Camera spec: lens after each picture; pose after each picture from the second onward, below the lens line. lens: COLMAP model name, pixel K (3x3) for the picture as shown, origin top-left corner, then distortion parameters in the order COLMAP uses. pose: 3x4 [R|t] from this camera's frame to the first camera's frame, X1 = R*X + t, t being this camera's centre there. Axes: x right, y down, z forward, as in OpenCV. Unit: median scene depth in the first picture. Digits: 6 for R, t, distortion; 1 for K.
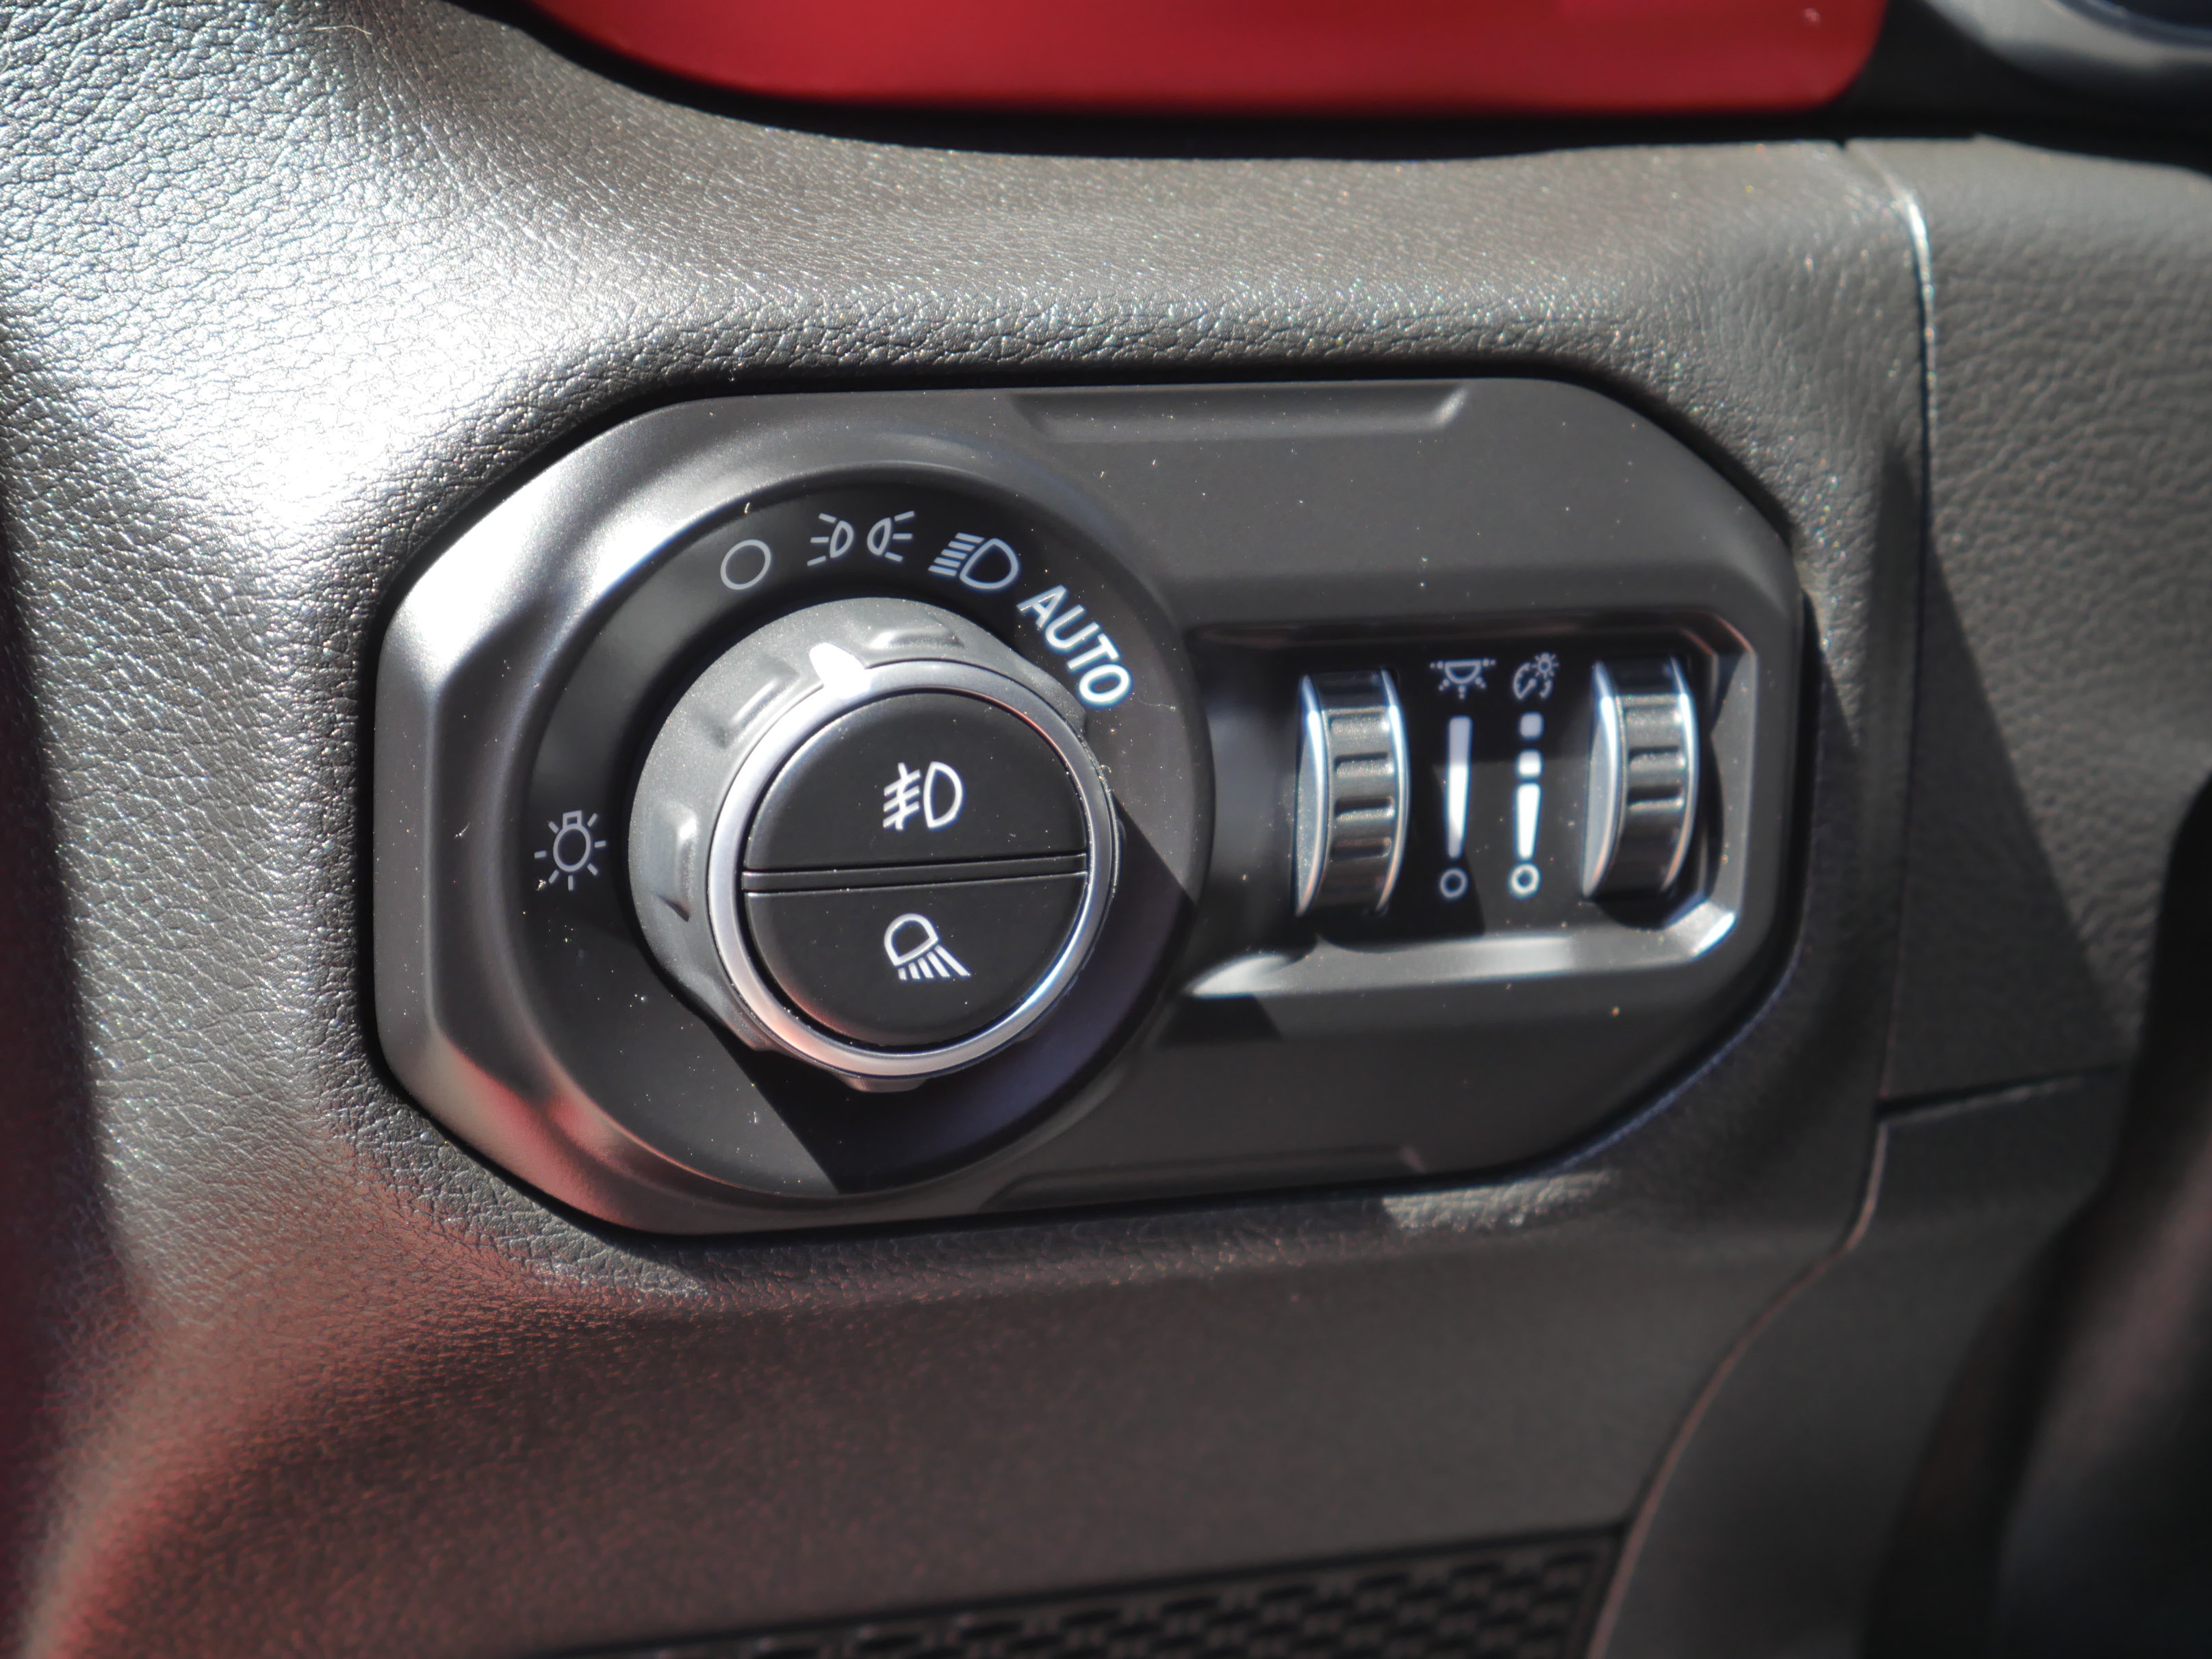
lens RADIAL K [[6444.3, 0, 1105.7], [0, 6444.3, 829.3], [0, 0, 1]] dist [0.659875, 0.000000]
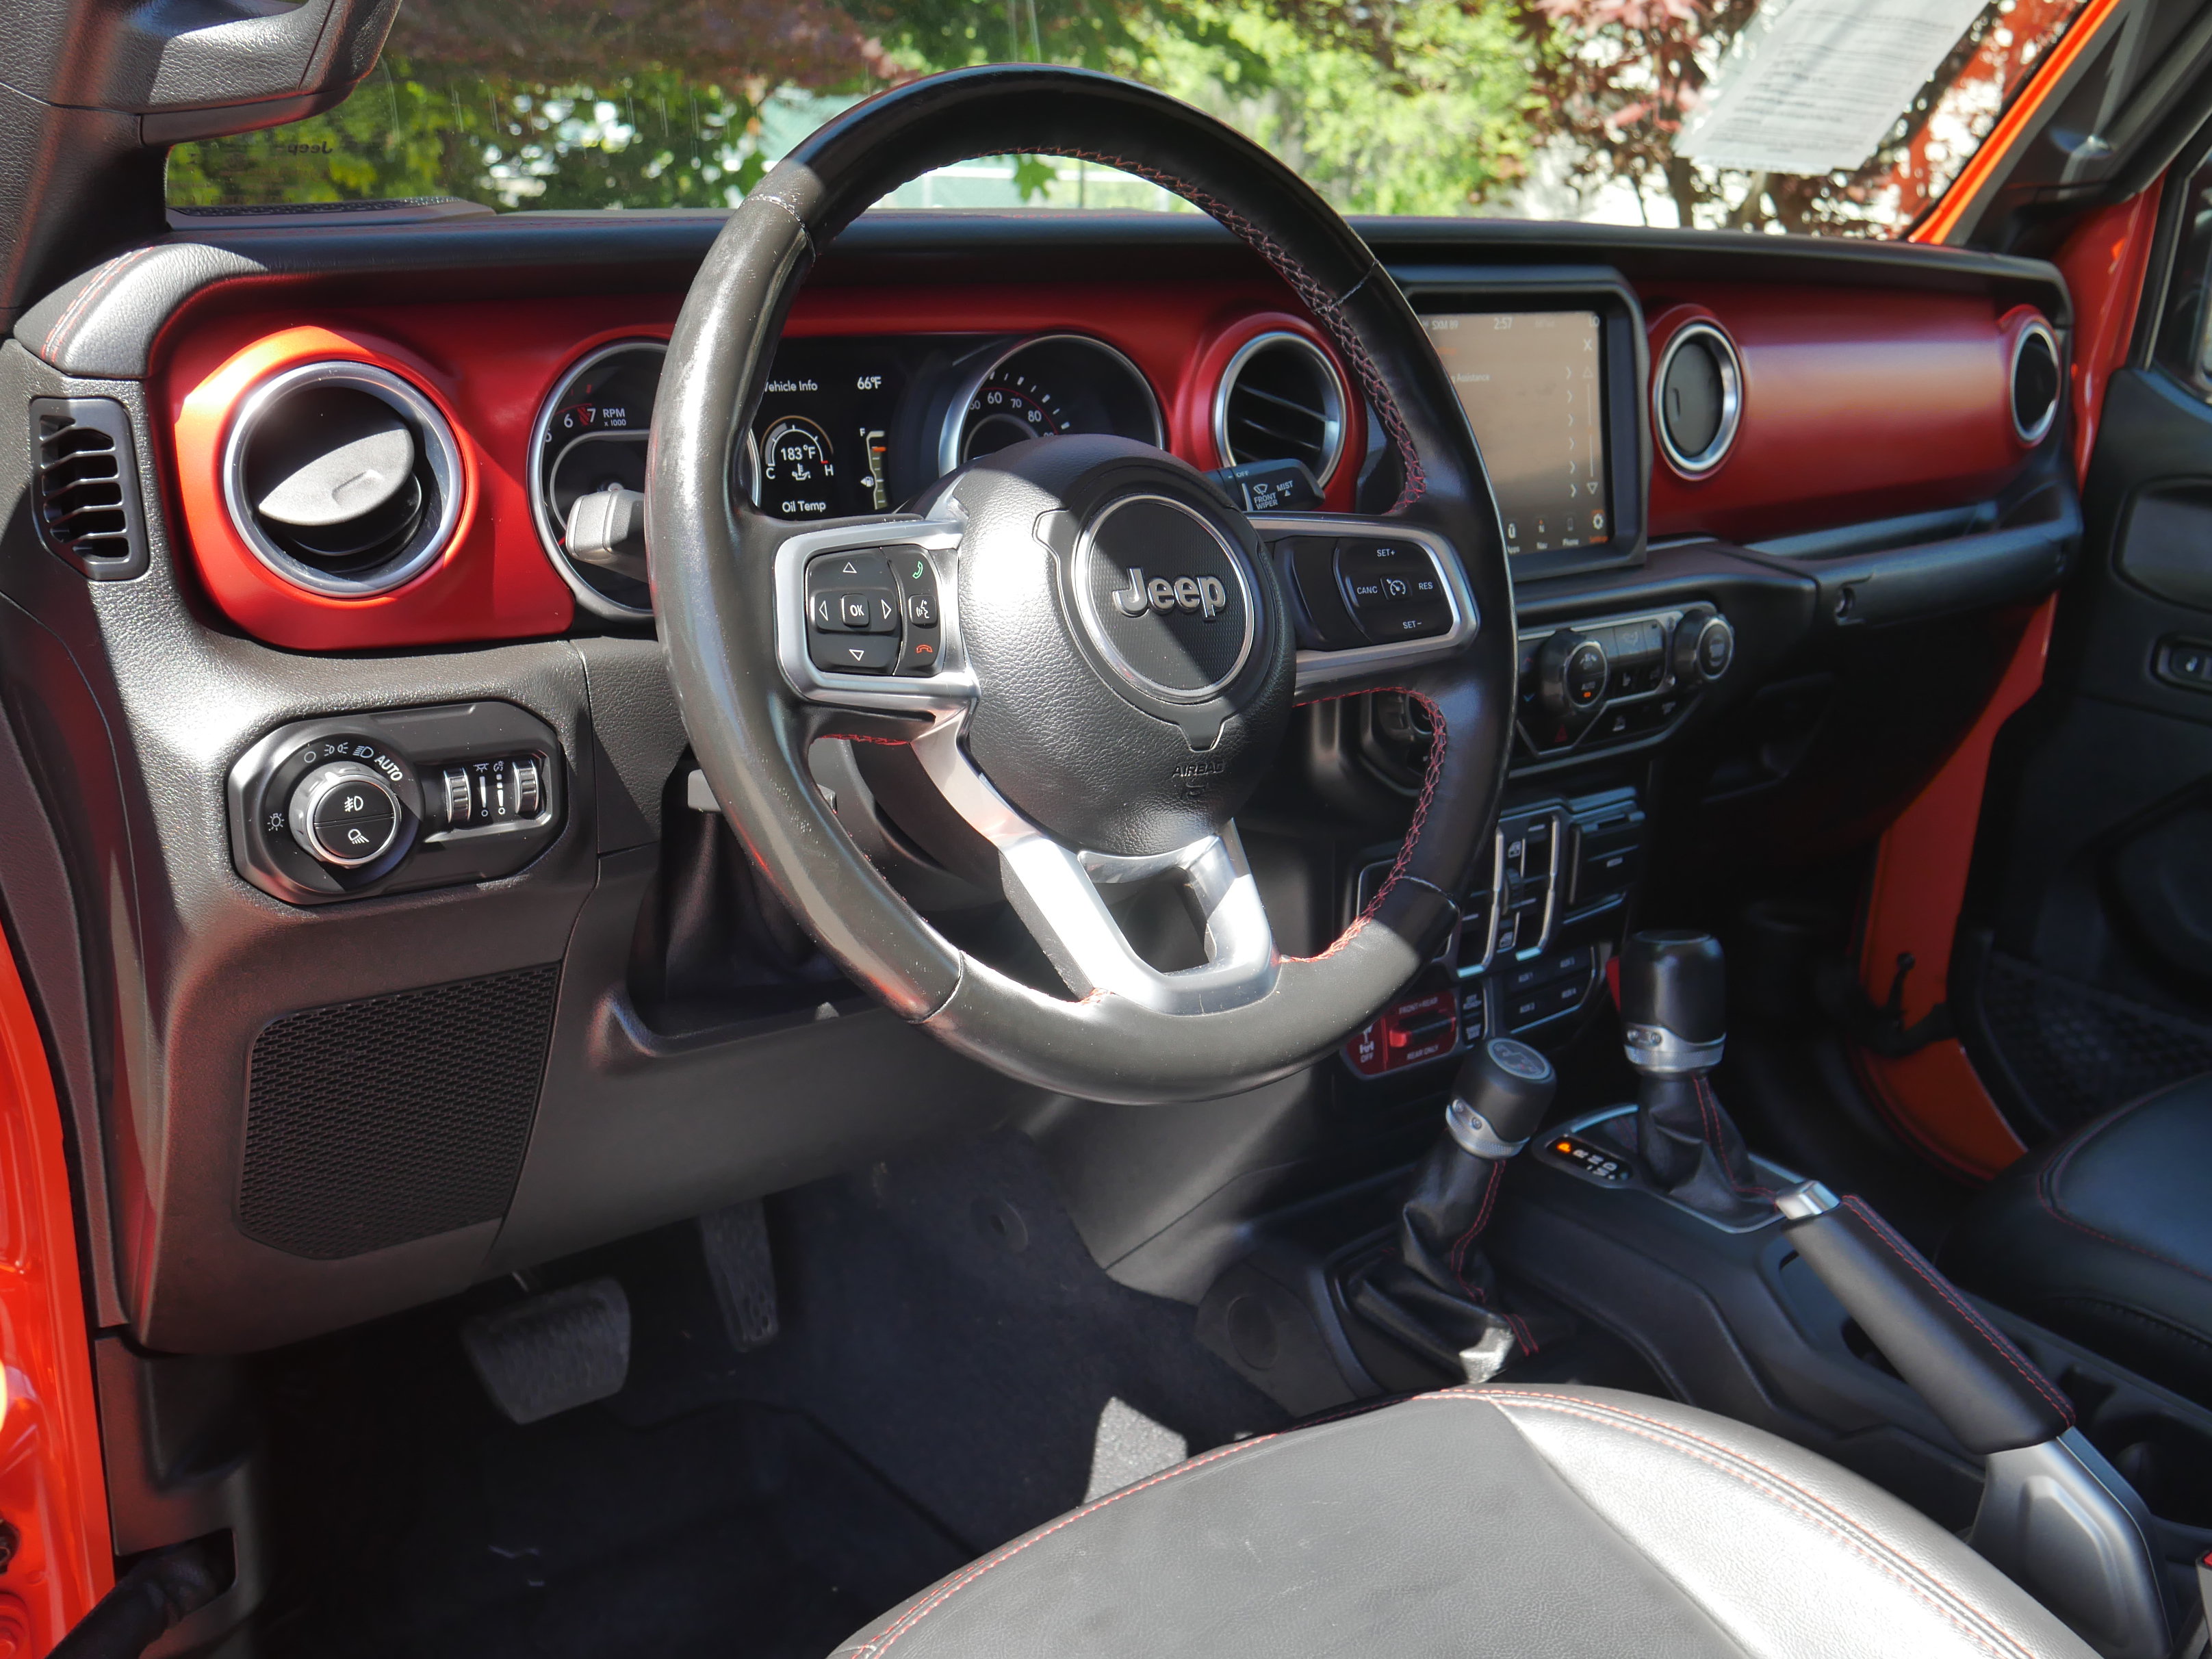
lens RADIAL K [[2213.6, 0, 1108.9], [0, 2213.6, 837.7], [0, 0, 1]] dist [0.003804, 0.000000]
pose [[0.961637, -0.088614, 0.259619, 0.071811], [0.082340, 0.995991, 0.034967, 0.007576], [-0.261676, -0.012249, 0.965078, -0.627605]]
